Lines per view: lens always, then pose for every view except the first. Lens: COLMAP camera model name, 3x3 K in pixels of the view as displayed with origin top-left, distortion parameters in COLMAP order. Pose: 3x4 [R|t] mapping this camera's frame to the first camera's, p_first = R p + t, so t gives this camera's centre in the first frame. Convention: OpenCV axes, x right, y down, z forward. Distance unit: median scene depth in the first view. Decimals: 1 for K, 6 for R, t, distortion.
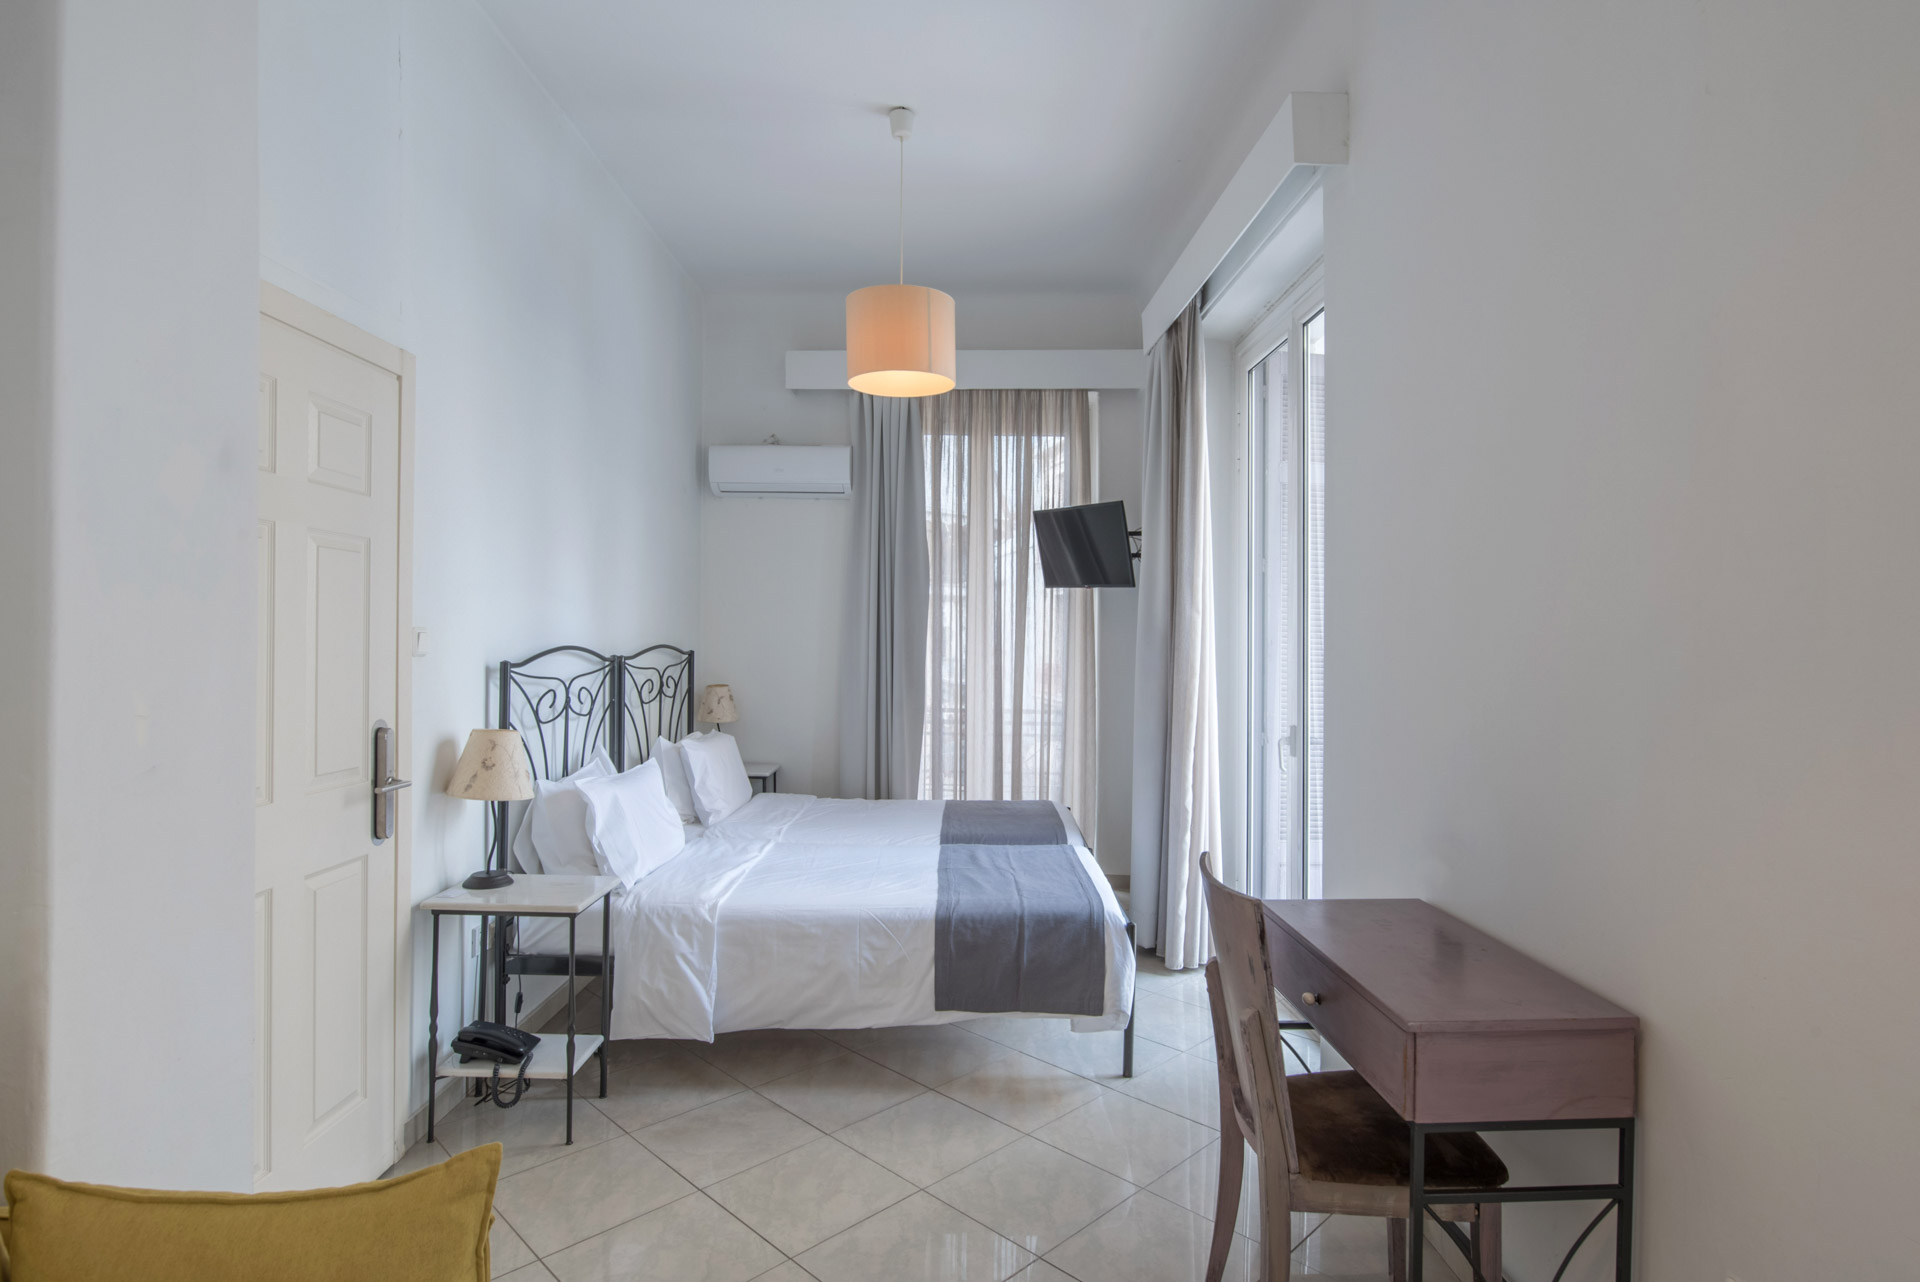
lens RADIAL K [[996.8, 0, 963.3], [0, 996.8, 643.7], [0, 0, 1]] dist [-0.025683, -0.000541]
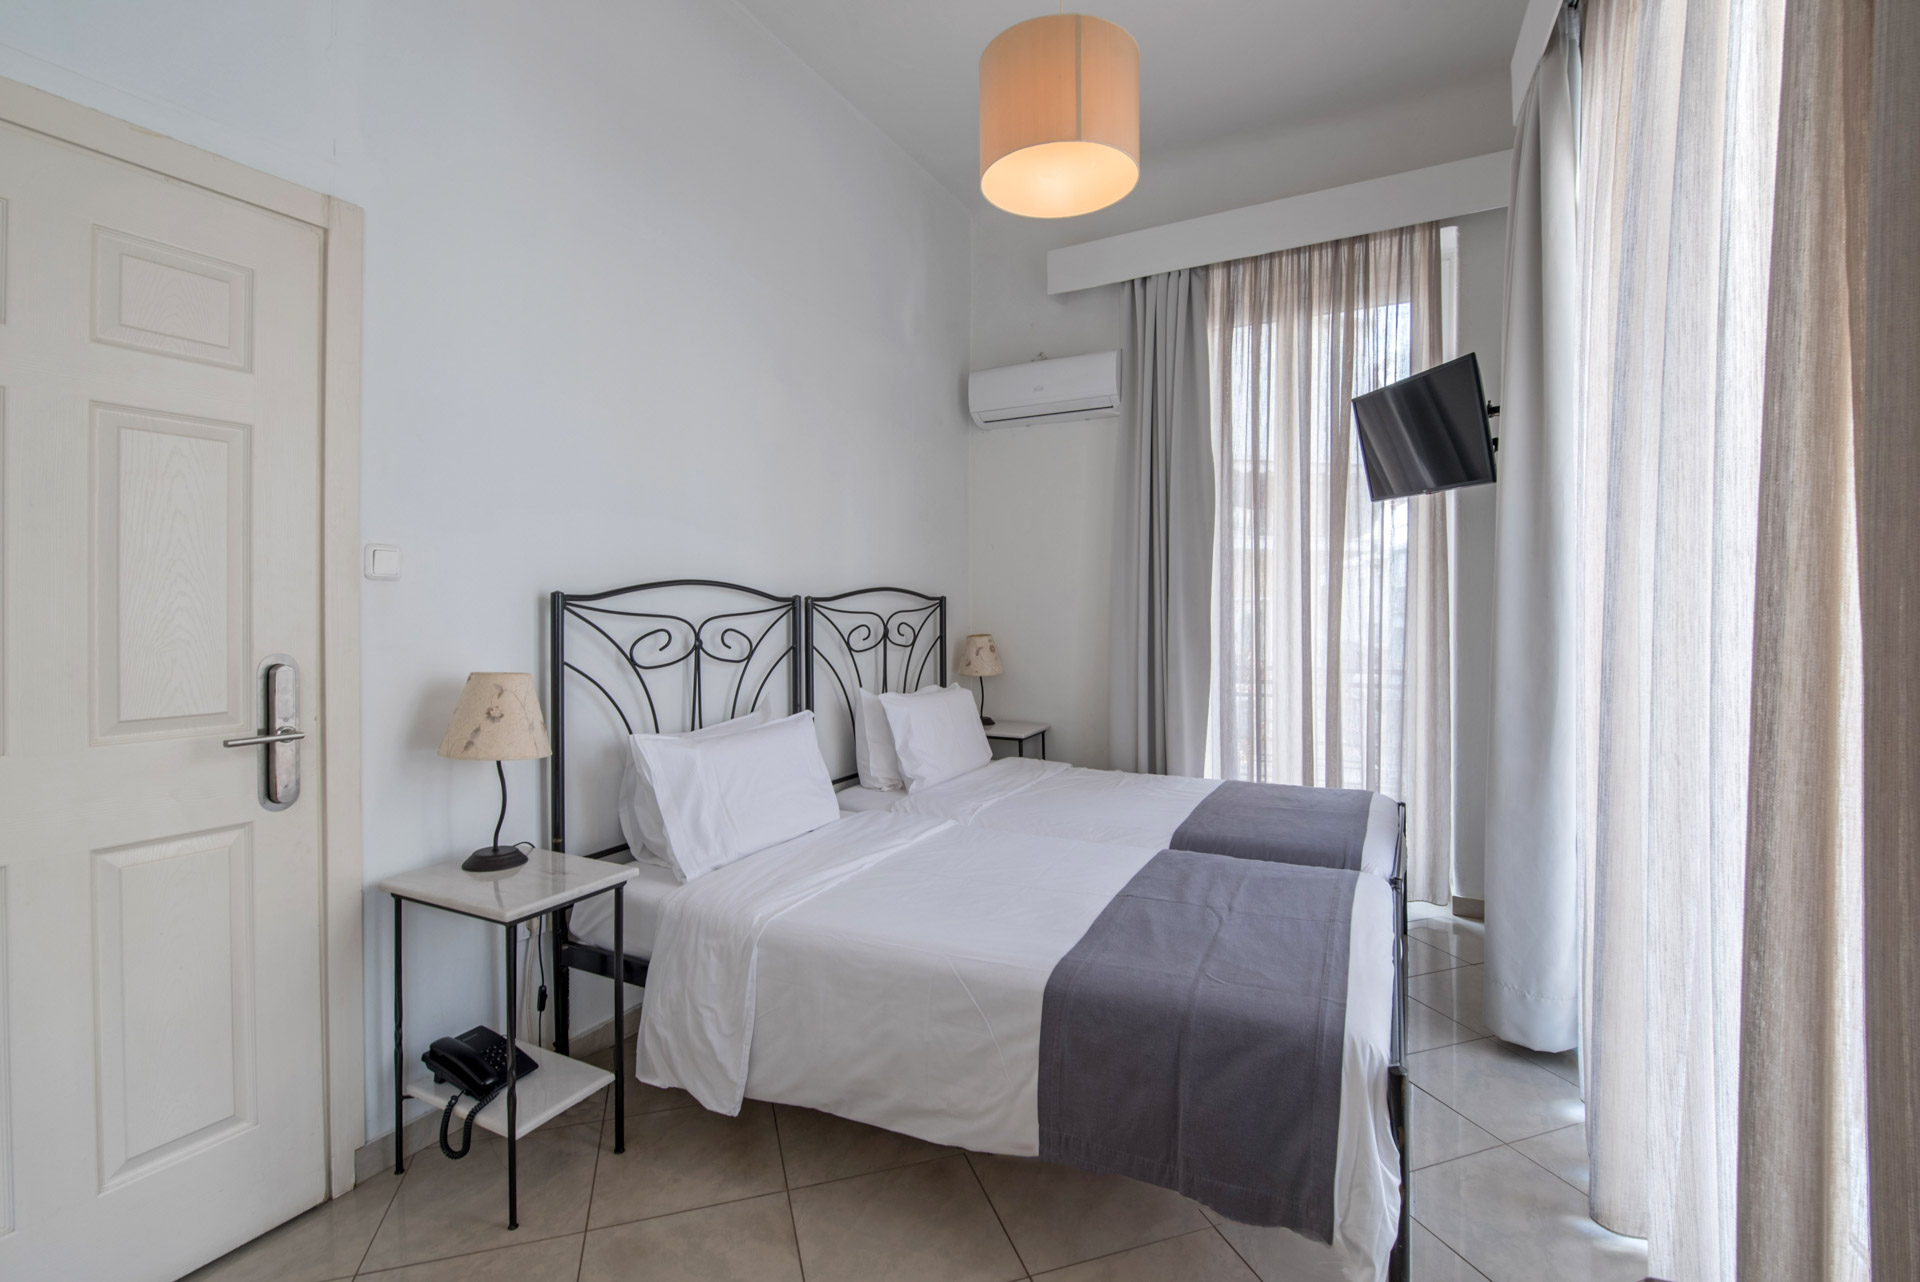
lens RADIAL K [[871.2, 0, 959.4], [0, 871.2, 625.1], [0, 0, 1]] dist [-0.010564, -0.002244]
pose [[0.889667, -0.005145, -0.456580, 0.104924], [0.011595, 0.999869, 0.011327, 0.024996], [0.456462, -0.015371, 0.889610, 0.302122]]
